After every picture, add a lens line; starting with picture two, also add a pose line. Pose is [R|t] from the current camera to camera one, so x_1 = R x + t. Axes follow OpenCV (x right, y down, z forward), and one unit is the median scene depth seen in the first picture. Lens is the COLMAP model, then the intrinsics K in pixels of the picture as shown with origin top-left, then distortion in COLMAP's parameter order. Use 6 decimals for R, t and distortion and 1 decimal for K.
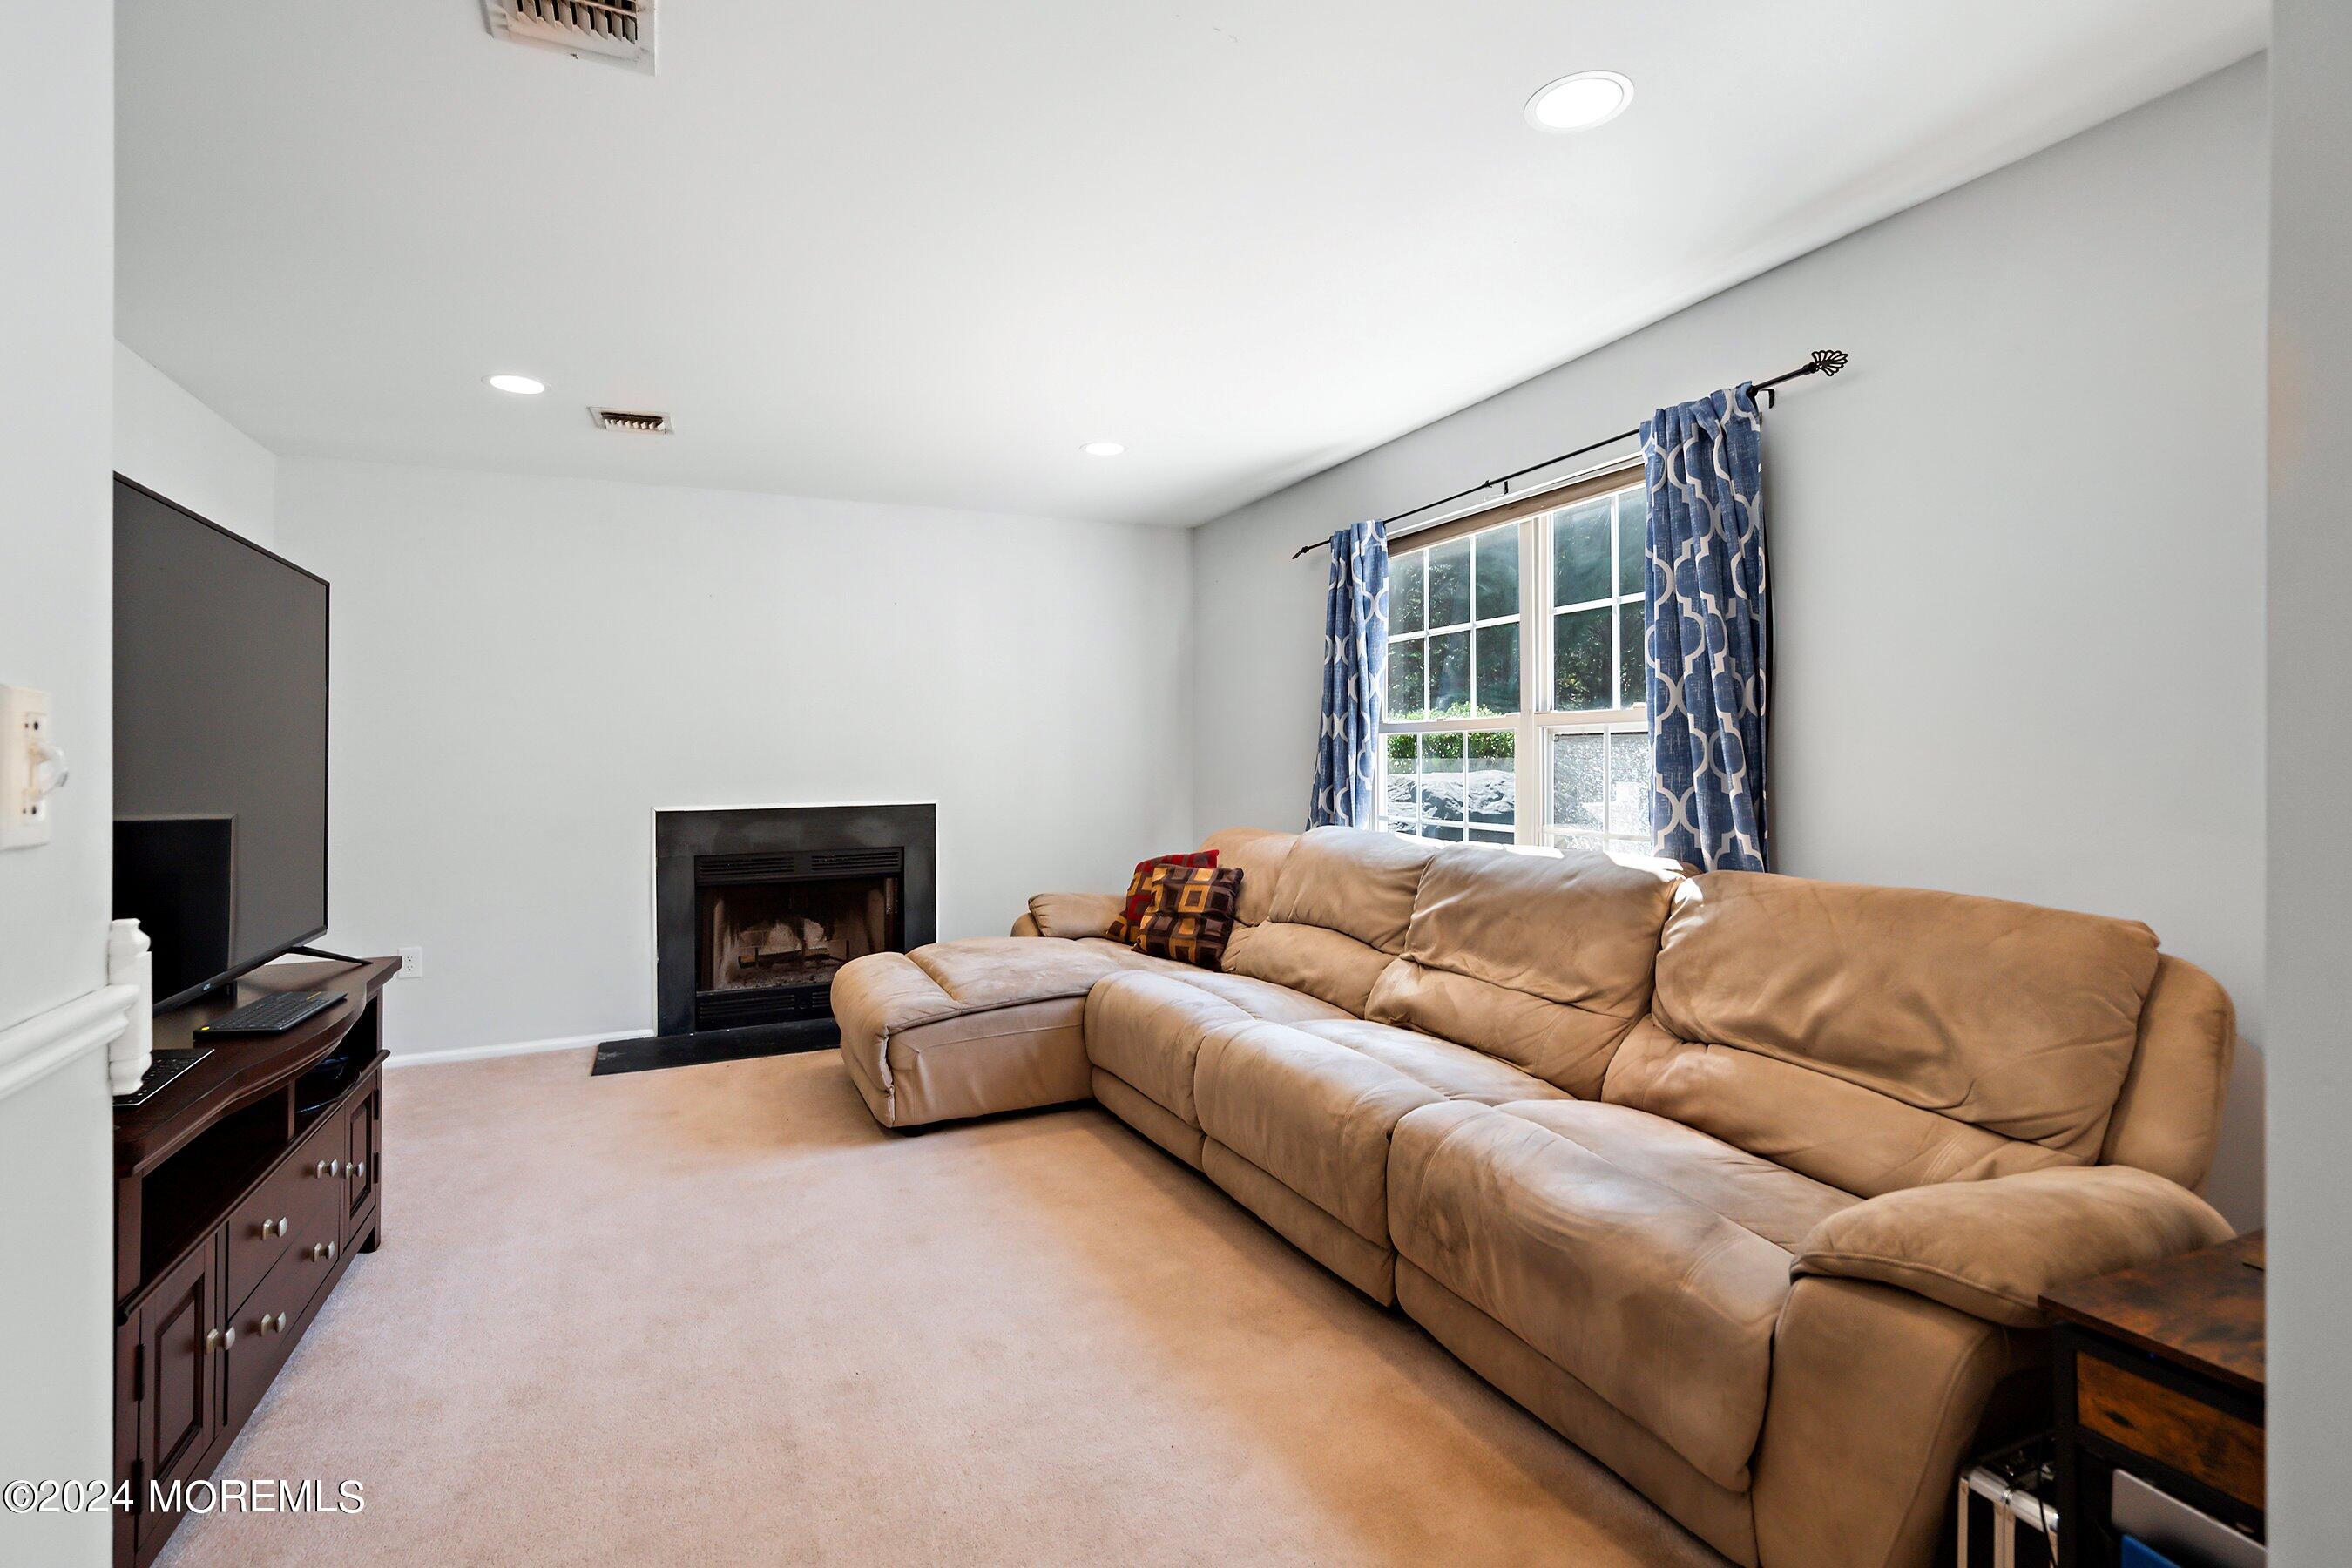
lens RADIAL K [[1096.6, 0, 1174.3], [0, 1096.6, 761.0], [0, 0, 1]] dist [0.002808, 0.001661]
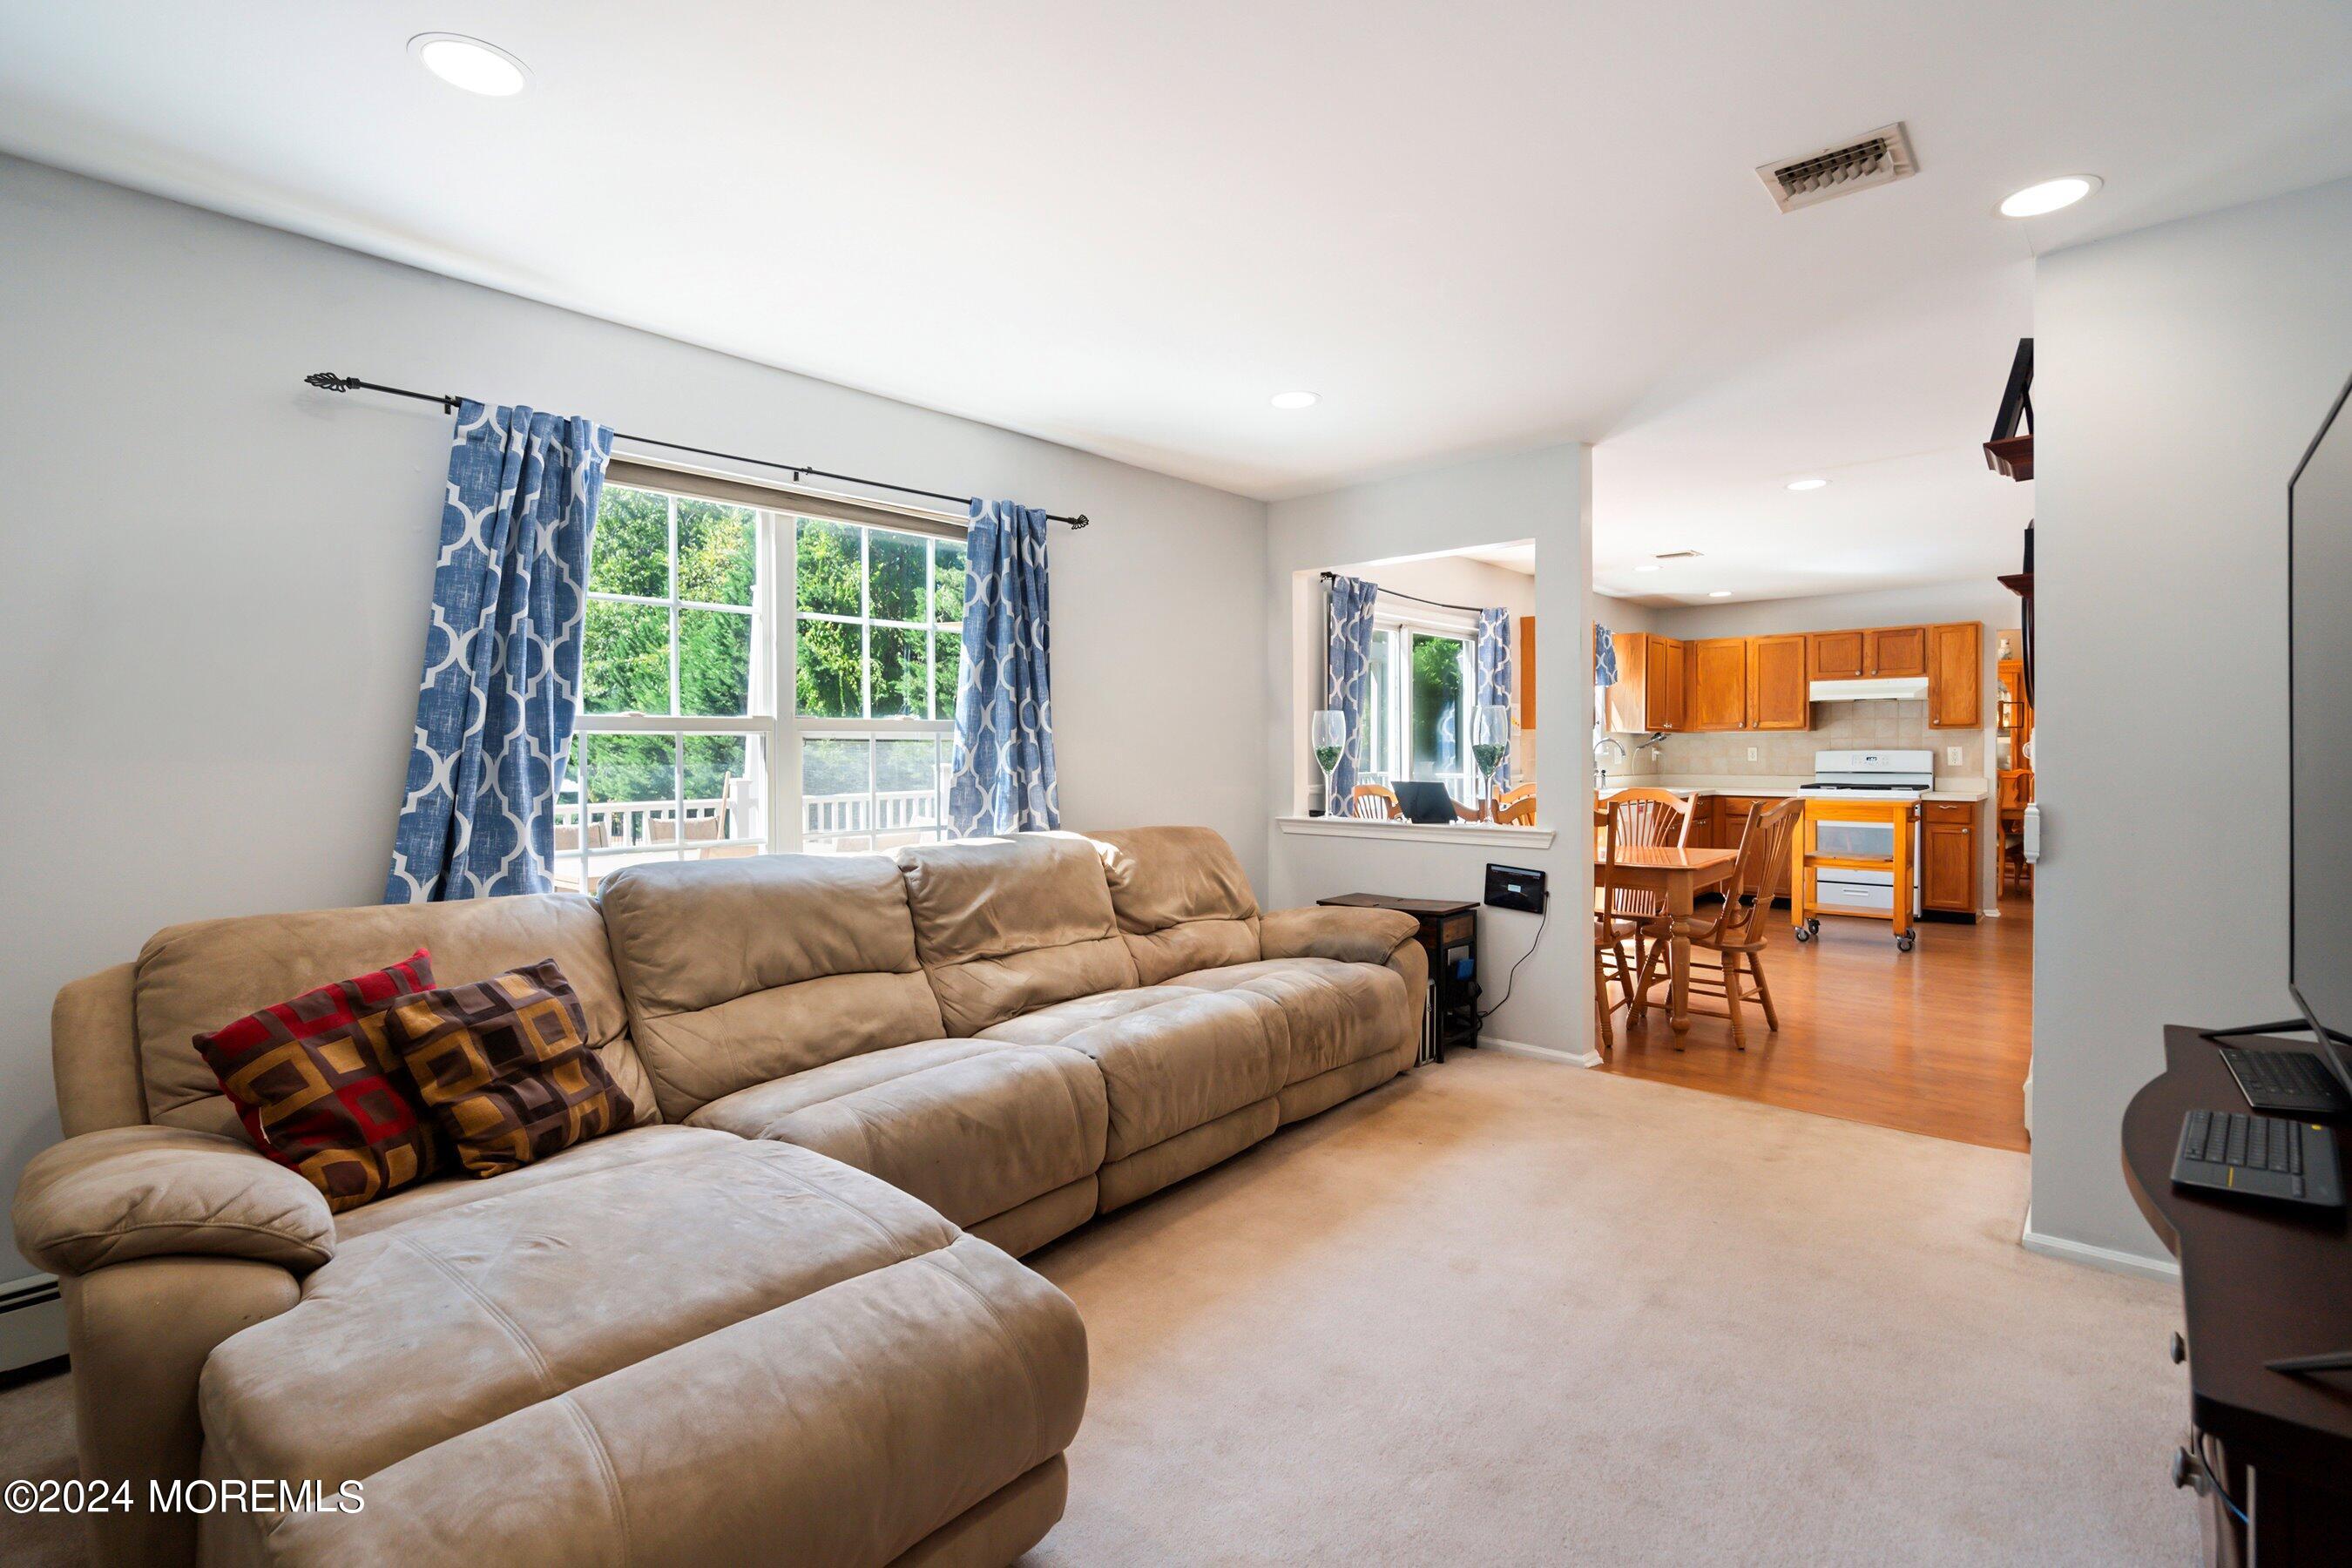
lens RADIAL K [[1096.6, 0, 1164.4], [0, 1096.6, 766.7], [0, 0, 1]] dist [0.002808, 0.001661]
pose [[-0.406489, -0.006773, 0.913630, -0.553885], [0.006598, 0.999925, 0.010349, -0.005894], [-0.913632, 0.010235, -0.406414, 0.879000]]
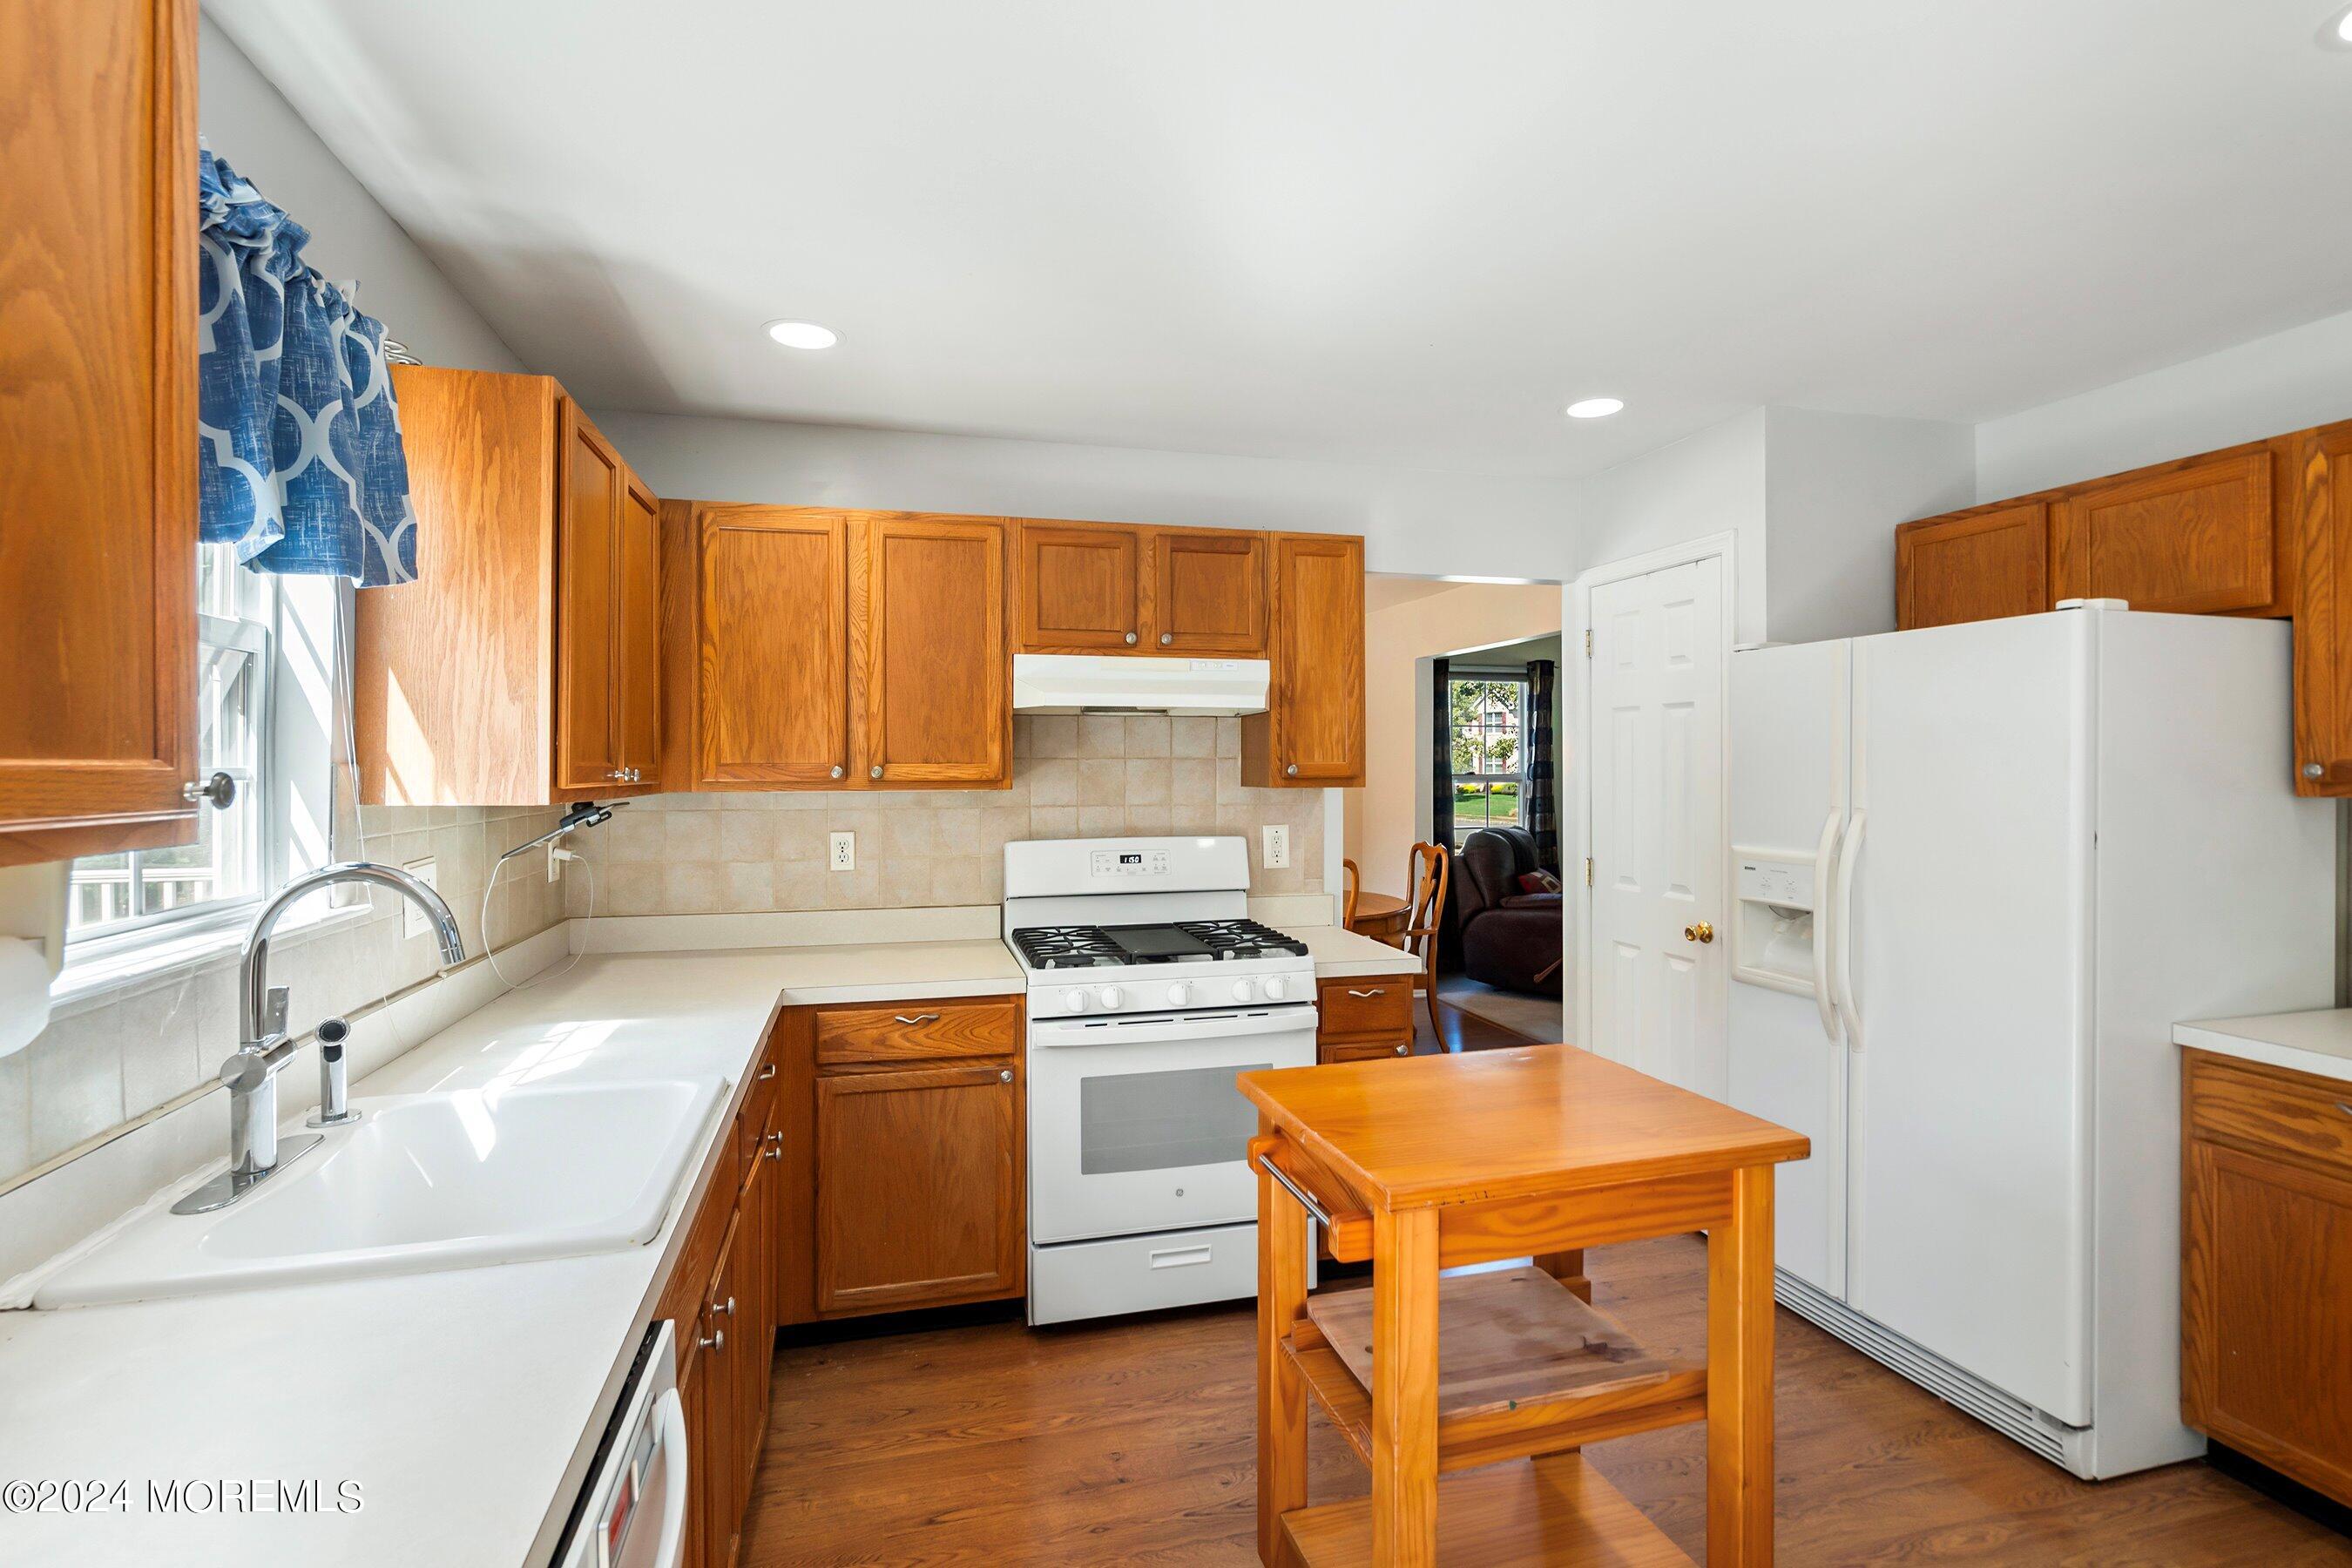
lens RADIAL K [[1096.6, 0, 1166.6], [0, 1096.6, 766.8], [0, 0, 1]] dist [0.002808, 0.001661]
pose [[-0.986089, 0.008086, 0.166022, 0.507023], [0.007826, 0.999967, -0.002225, -0.052540], [-0.166034, -0.000895, -0.986120, -0.239284]]
